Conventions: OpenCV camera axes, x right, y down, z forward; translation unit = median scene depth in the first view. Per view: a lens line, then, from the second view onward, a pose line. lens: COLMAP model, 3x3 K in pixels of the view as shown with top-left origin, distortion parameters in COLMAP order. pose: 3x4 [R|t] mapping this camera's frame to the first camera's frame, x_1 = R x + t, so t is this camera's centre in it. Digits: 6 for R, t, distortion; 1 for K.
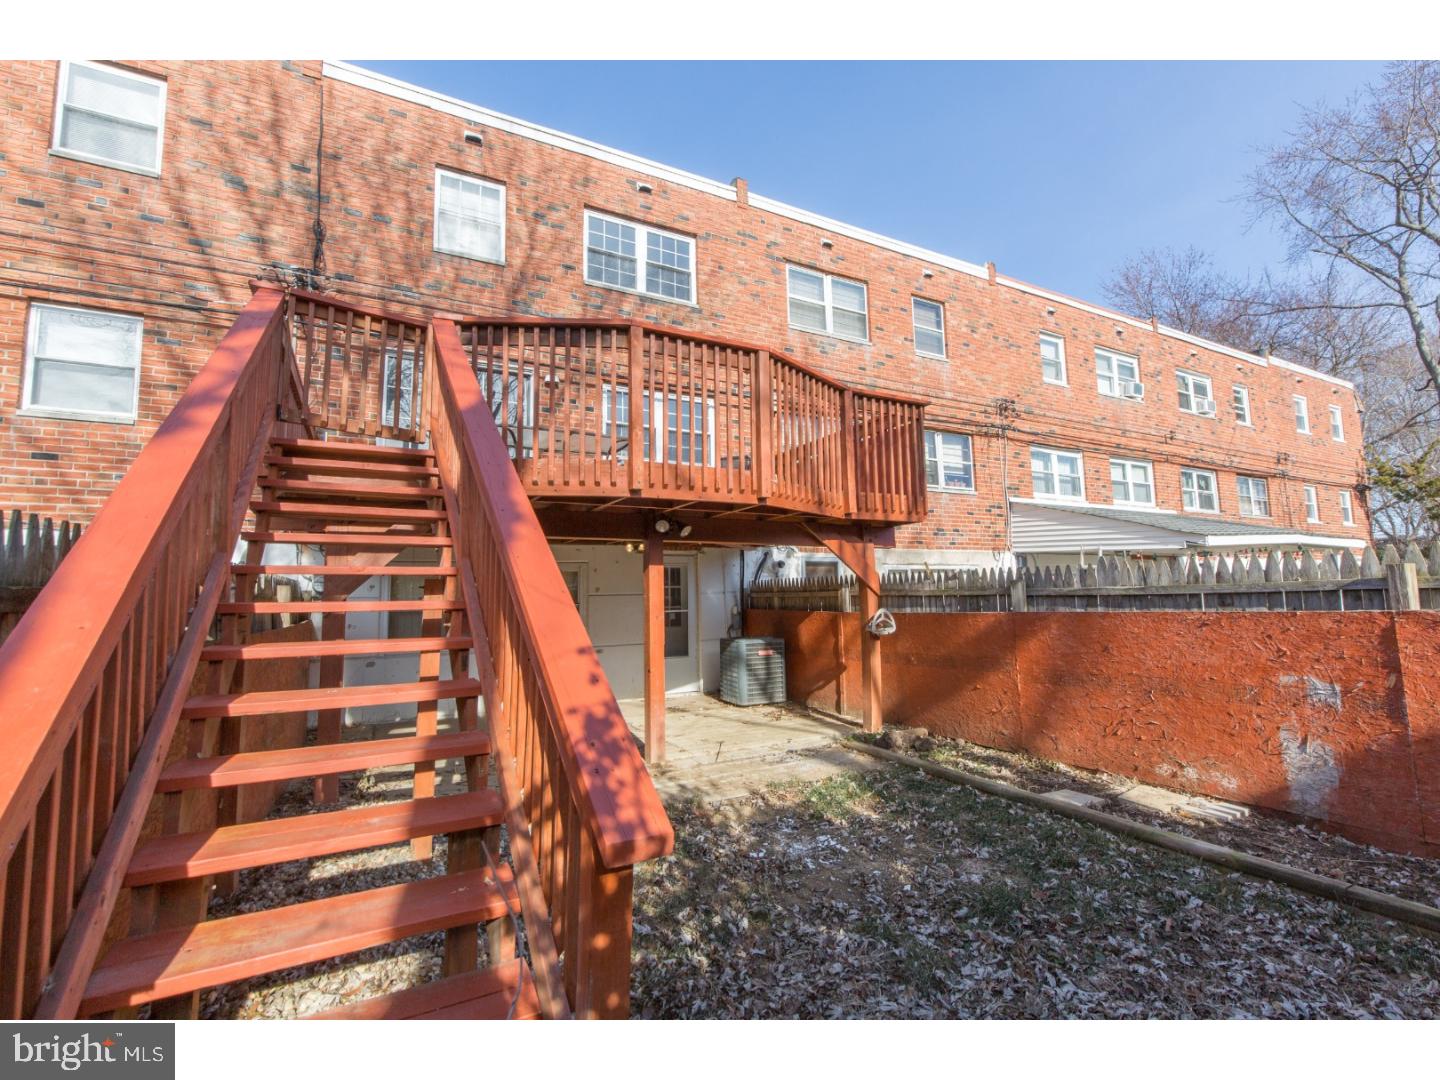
lens RADIAL K [[646.1, 0, 721.6], [0, 646.1, 531.9], [0, 0, 1]] dist [-0.000514, -0.001104]
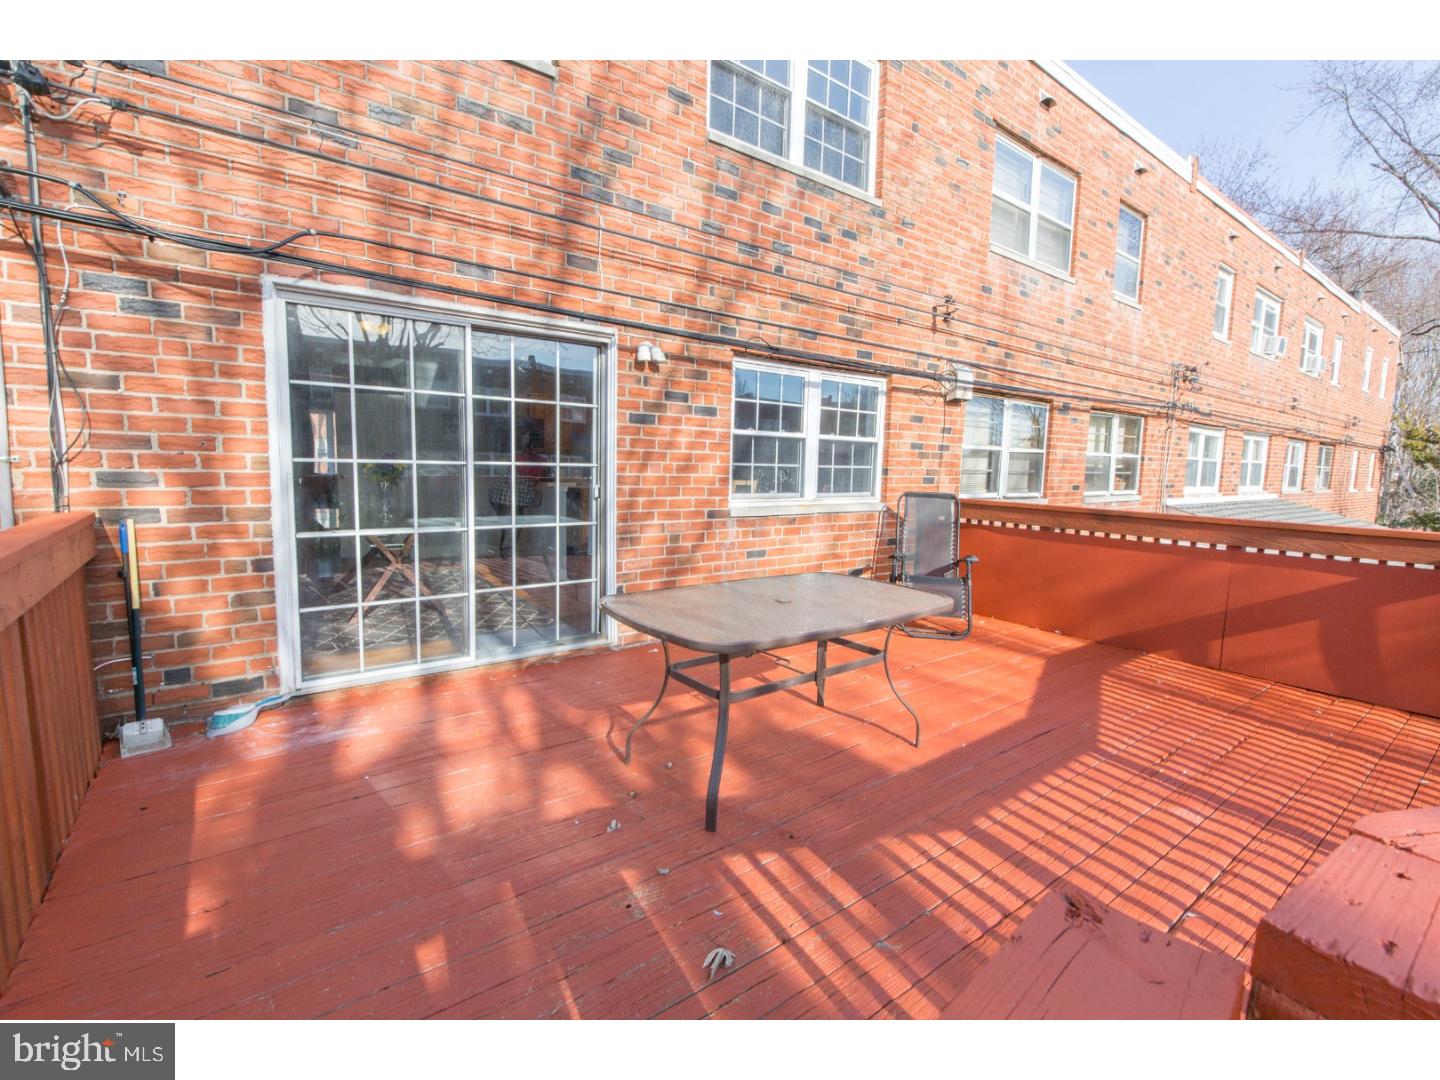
lens RADIAL K [[646.1, 0, 721.6], [0, 646.1, 531.9], [0, 0, 1]] dist [-0.000514, -0.001104]
pose [[0.986632, 0.026338, 0.160824, -0.299397], [-0.059690, 0.976680, 0.206236, -0.220141], [-0.151642, -0.213078, 0.965195, 0.524382]]
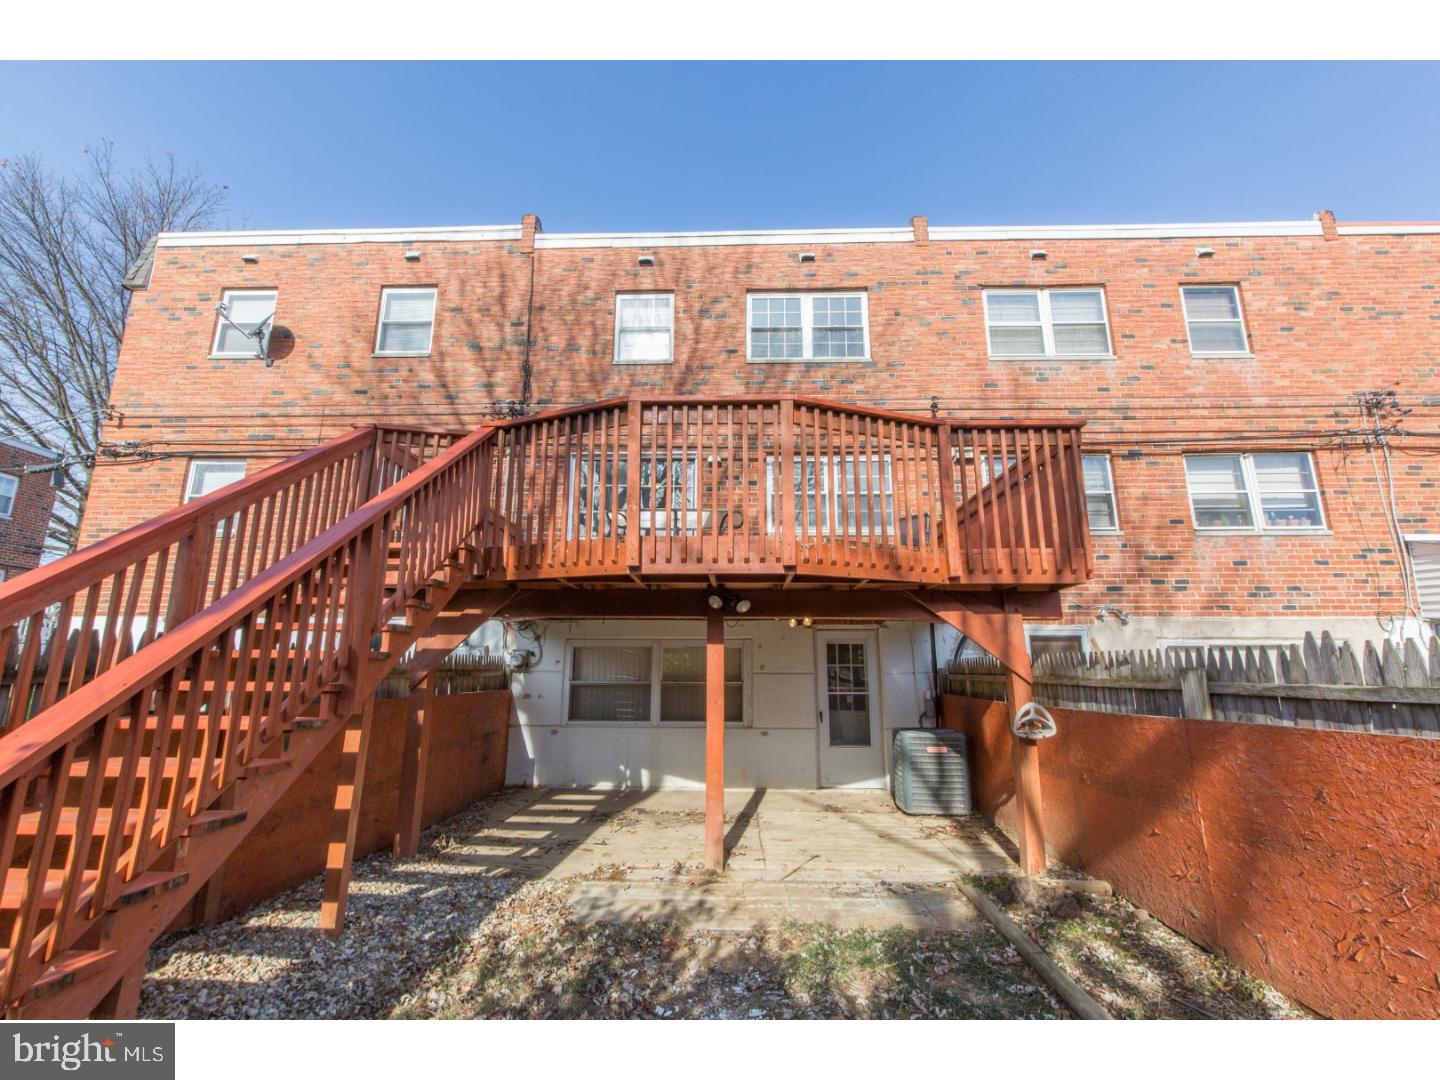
lens RADIAL K [[646.1, 0, 721.6], [0, 646.1, 531.9], [0, 0, 1]] dist [-0.000514, -0.001104]
pose [[0.866585, -0.083666, -0.491965, 0.258043], [0.029594, 0.992726, -0.116699, -0.000025], [0.498151, 0.086571, 0.862758, 0.131196]]
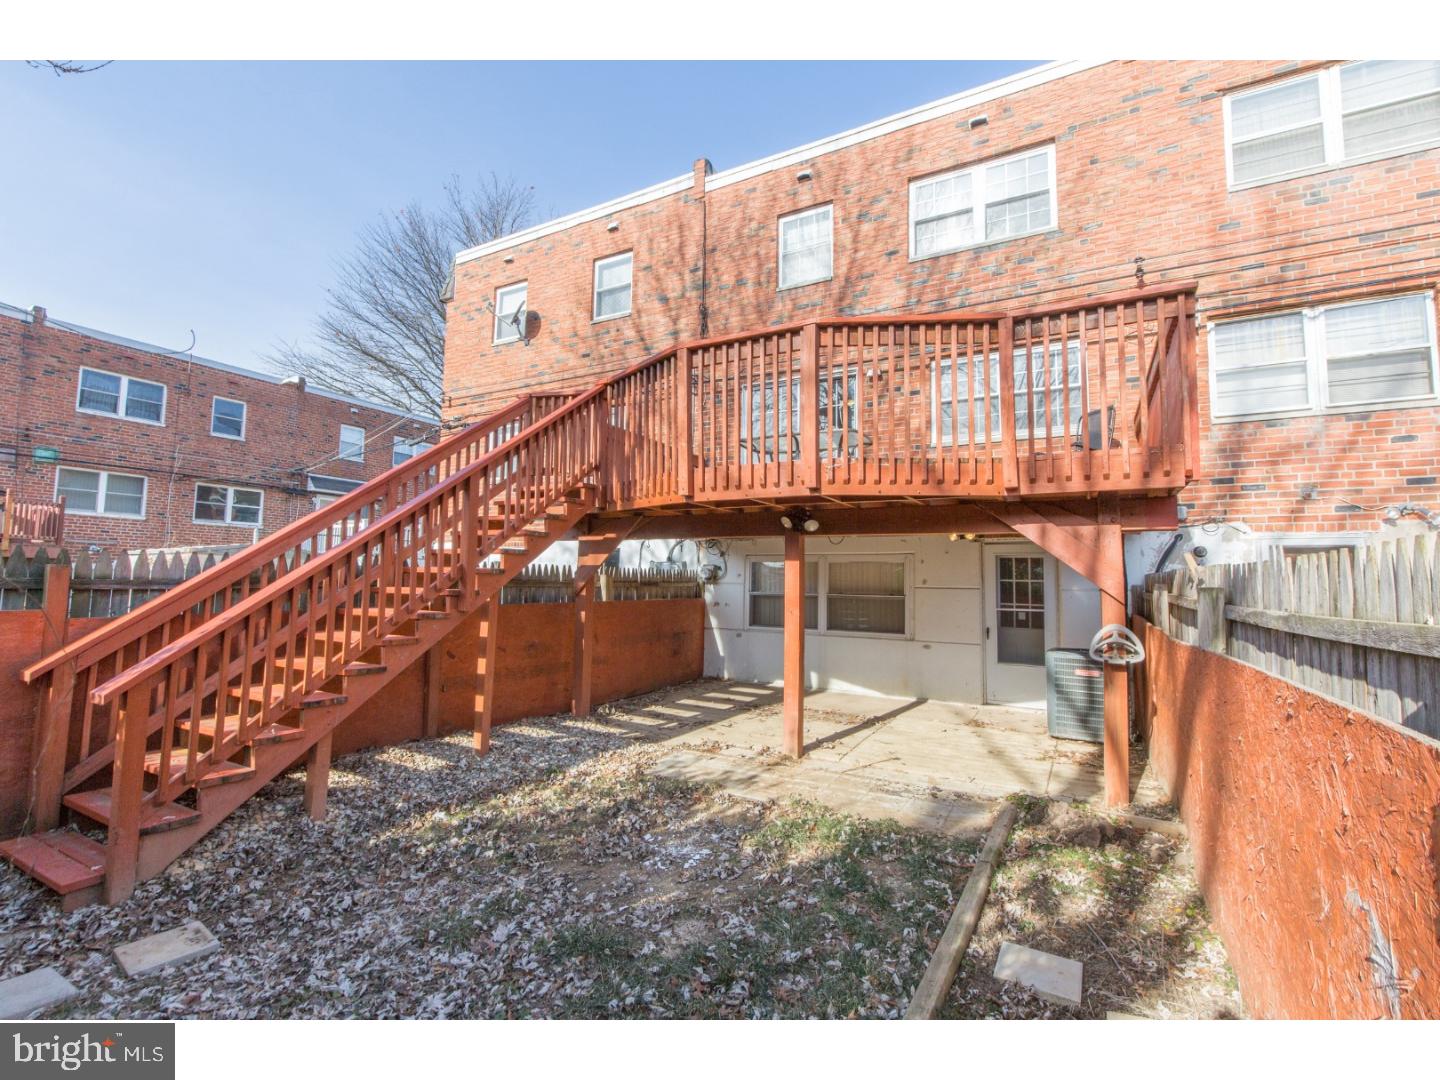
lens RADIAL K [[646.1, 0, 721.6], [0, 646.1, 531.9], [0, 0, 1]] dist [-0.000514, -0.001104]
pose [[0.543849, -0.035846, -0.838417, 0.469931], [0.058430, 0.998280, -0.004780, 0.003658], [0.837147, -0.046389, 0.545008, 0.248262]]
